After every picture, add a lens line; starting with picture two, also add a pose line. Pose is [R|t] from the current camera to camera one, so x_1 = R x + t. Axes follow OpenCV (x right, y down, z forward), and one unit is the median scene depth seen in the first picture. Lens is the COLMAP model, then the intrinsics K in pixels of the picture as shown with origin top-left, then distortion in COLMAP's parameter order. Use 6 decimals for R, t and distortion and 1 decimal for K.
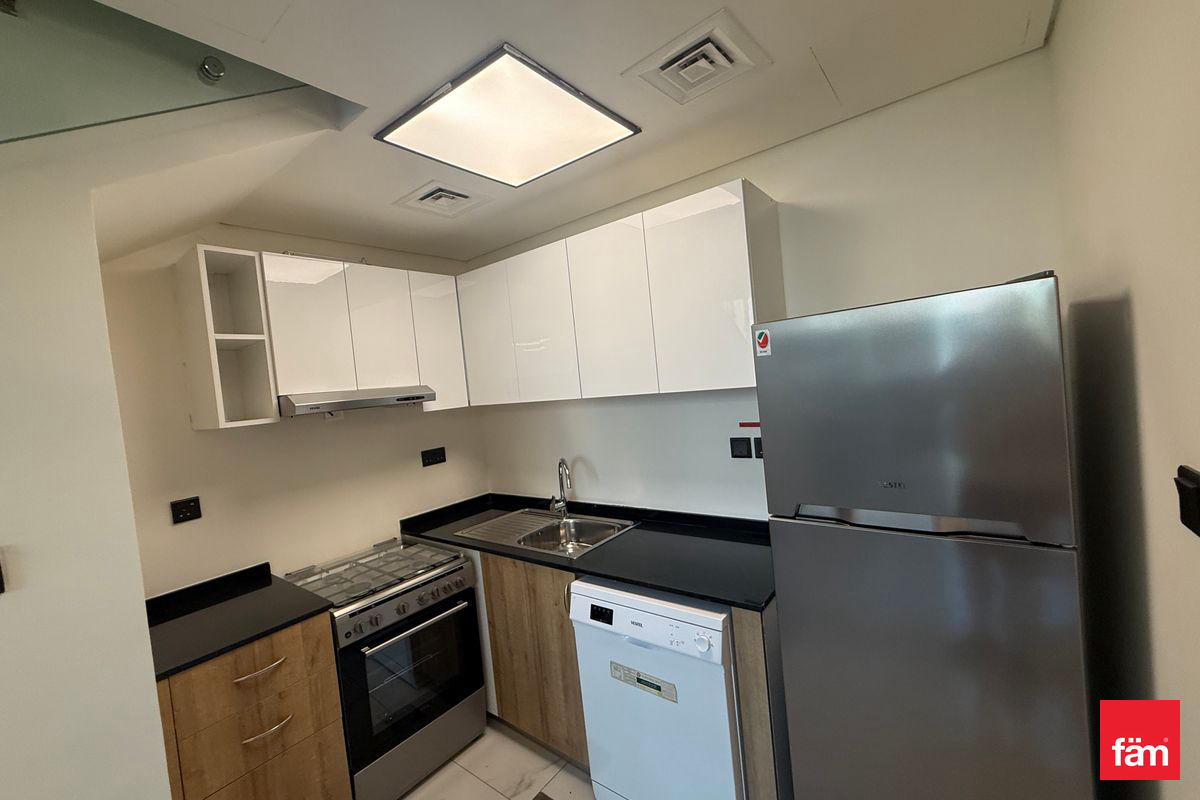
lens RADIAL K [[479.4, 0, 596.3], [0, 479.4, 395.0], [0, 0, 1]] dist [-0.001526, 0.000763]
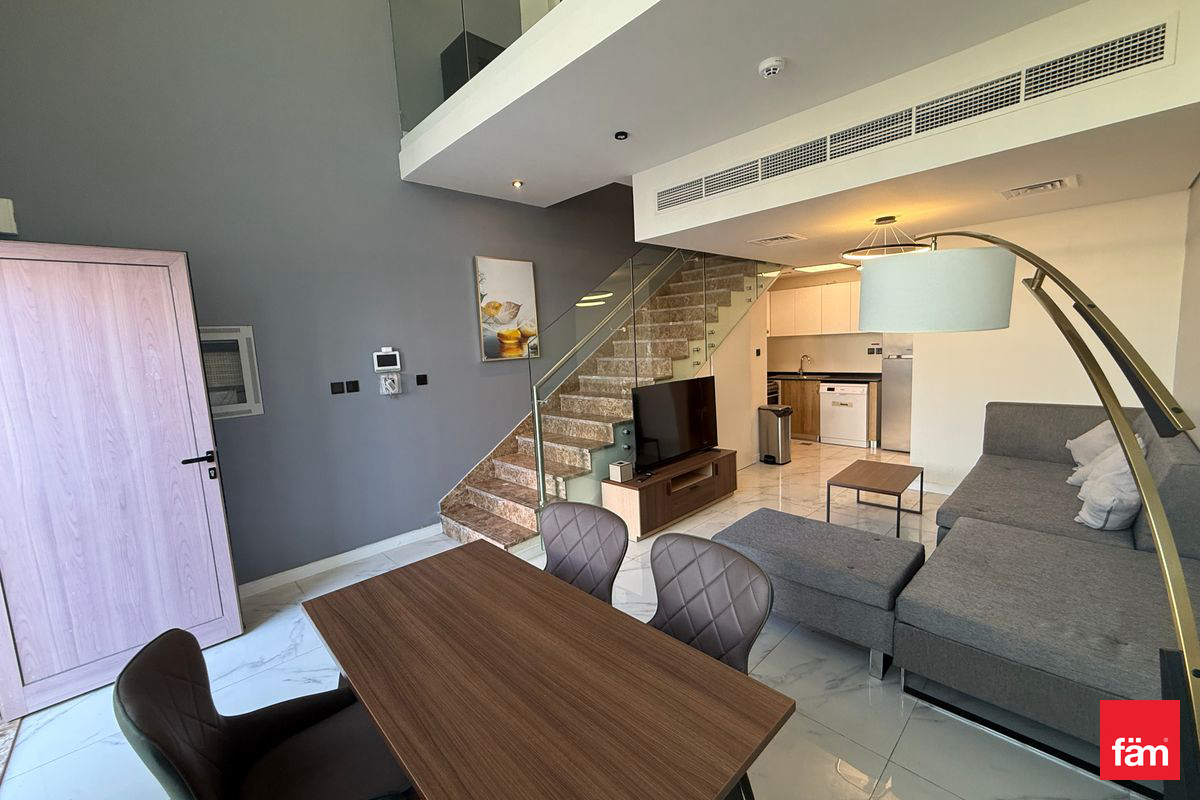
lens RADIAL K [[479.4, 0, 595.6], [0, 479.4, 398.7], [0, 0, 1]] dist [-0.001526, 0.000763]
pose [[0.987594, 0.061263, -0.144588, -1.095565], [-0.046042, 0.993260, 0.106370, 0.175983], [0.150130, -0.098393, 0.983758, -2.610404]]
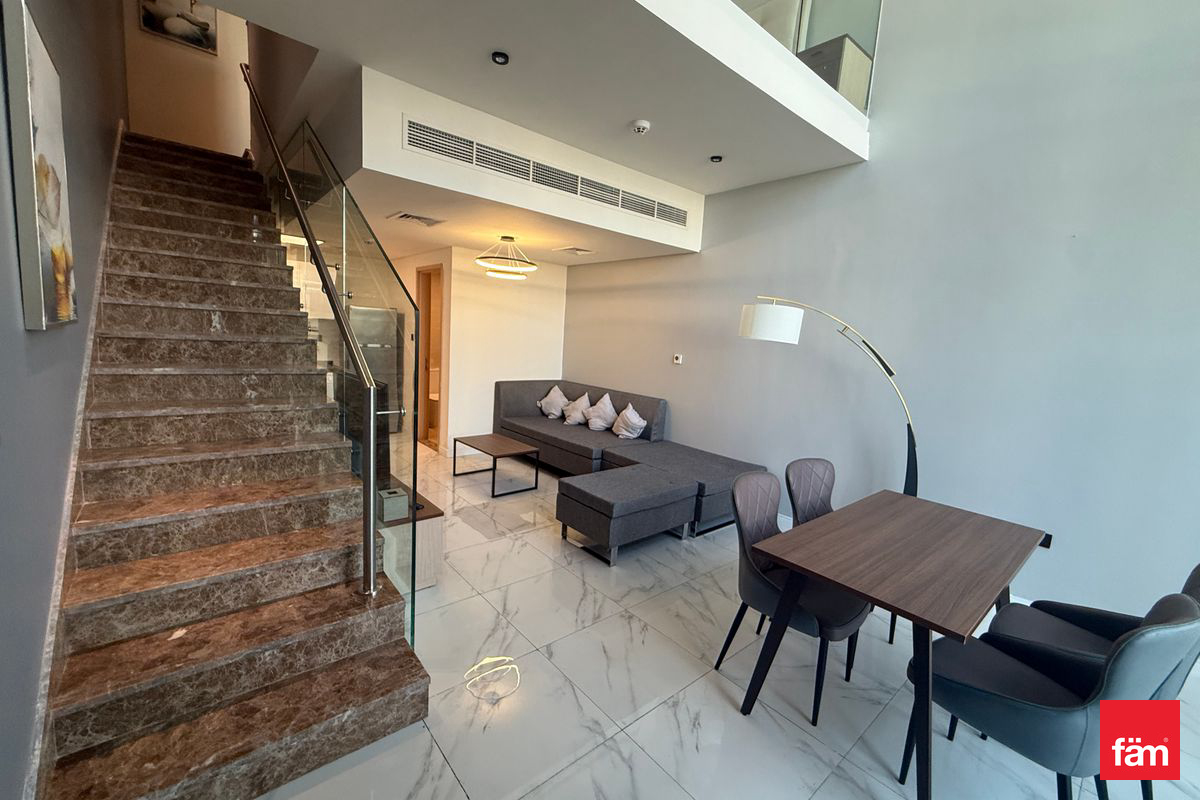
lens RADIAL K [[479.4, 0, 596.2], [0, 479.4, 397.3], [0, 0, 1]] dist [-0.001526, 0.000763]
pose [[0.202655, -0.023332, 0.978972, -2.450747], [-0.054260, 0.997913, 0.035015, 0.293437], [-0.977746, -0.060215, 0.200966, -1.522484]]
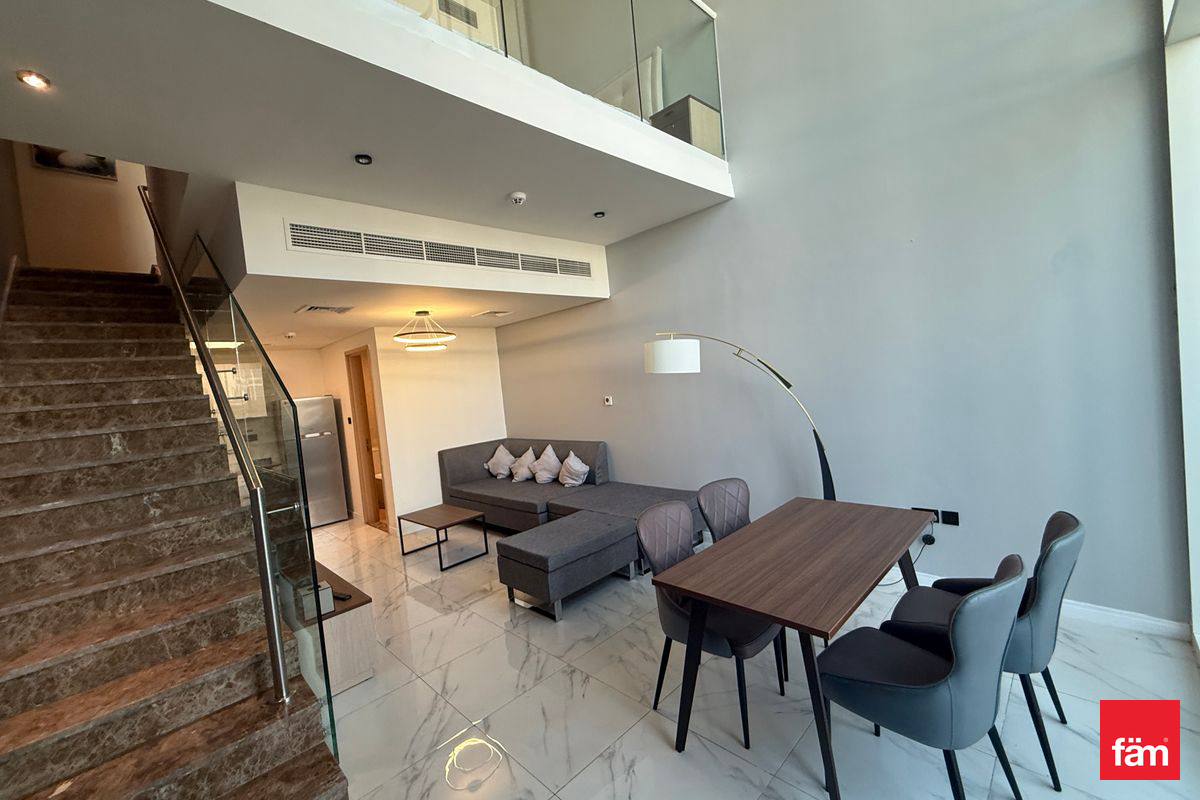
lens RADIAL K [[479.4, 0, 595.6], [0, 479.4, 397.7], [0, 0, 1]] dist [-0.001526, 0.000763]
pose [[0.147044, 0.039542, 0.988339, -2.463640], [0.110485, 0.992291, -0.056138, 0.279035], [-0.982940, 0.117452, 0.141542, -1.719440]]
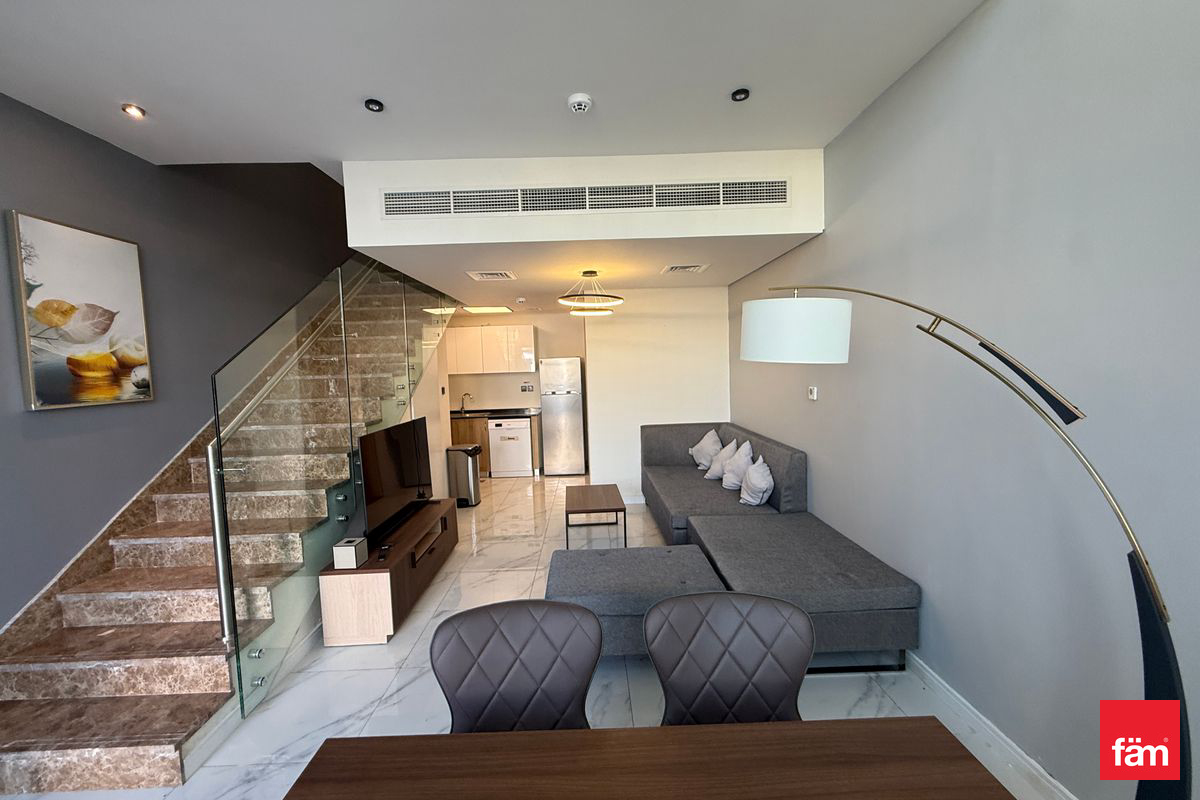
lens RADIAL K [[479.4, 0, 596.4], [0, 479.4, 398.8], [0, 0, 1]] dist [-0.001526, 0.000763]
pose [[0.781257, 0.024698, 0.623721, -1.581206], [-0.023435, 0.999673, -0.010231, 0.215143], [-0.623769, -0.006624, 0.781580, -2.261634]]
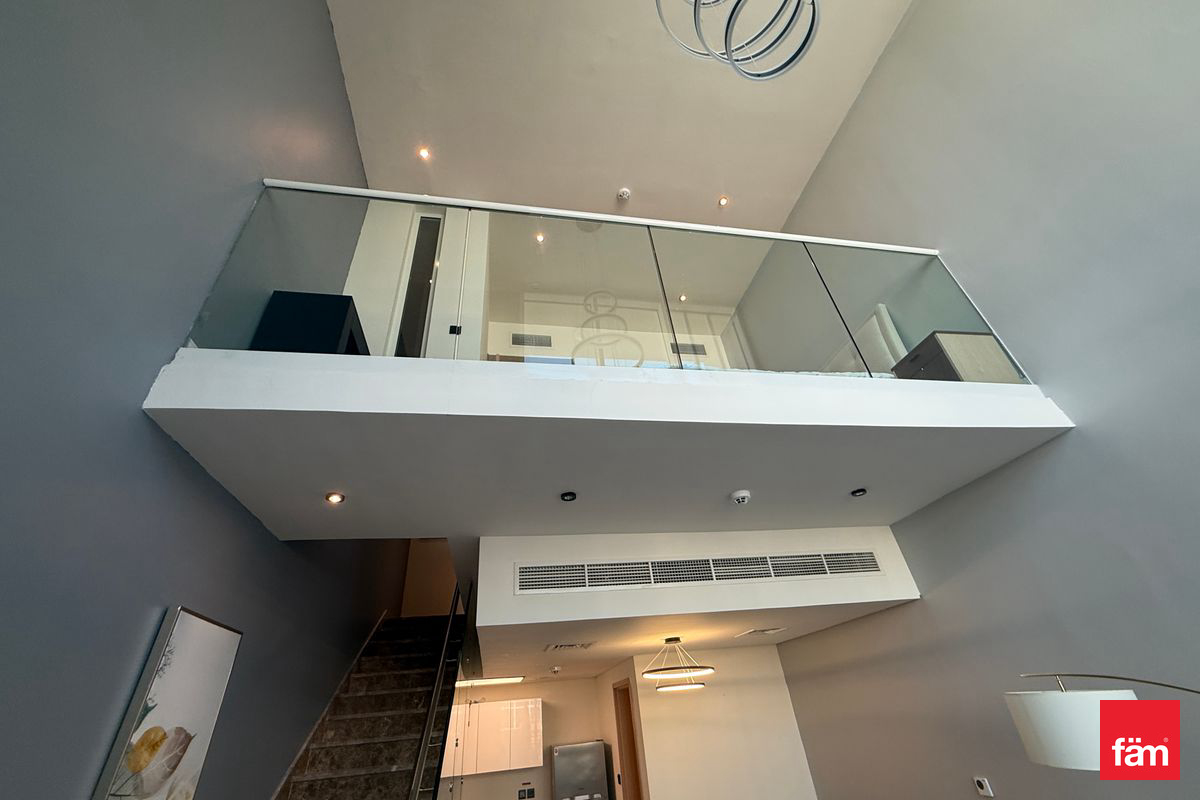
lens RADIAL K [[479.4, 0, 596.6], [0, 479.4, 399.4], [0, 0, 1]] dist [-0.001526, 0.000763]
pose [[0.673880, 0.444241, 0.590369, -2.132701], [0.044624, 0.773117, -0.632691, 0.119585], [-0.737492, 0.452702, 0.501164, -1.823753]]
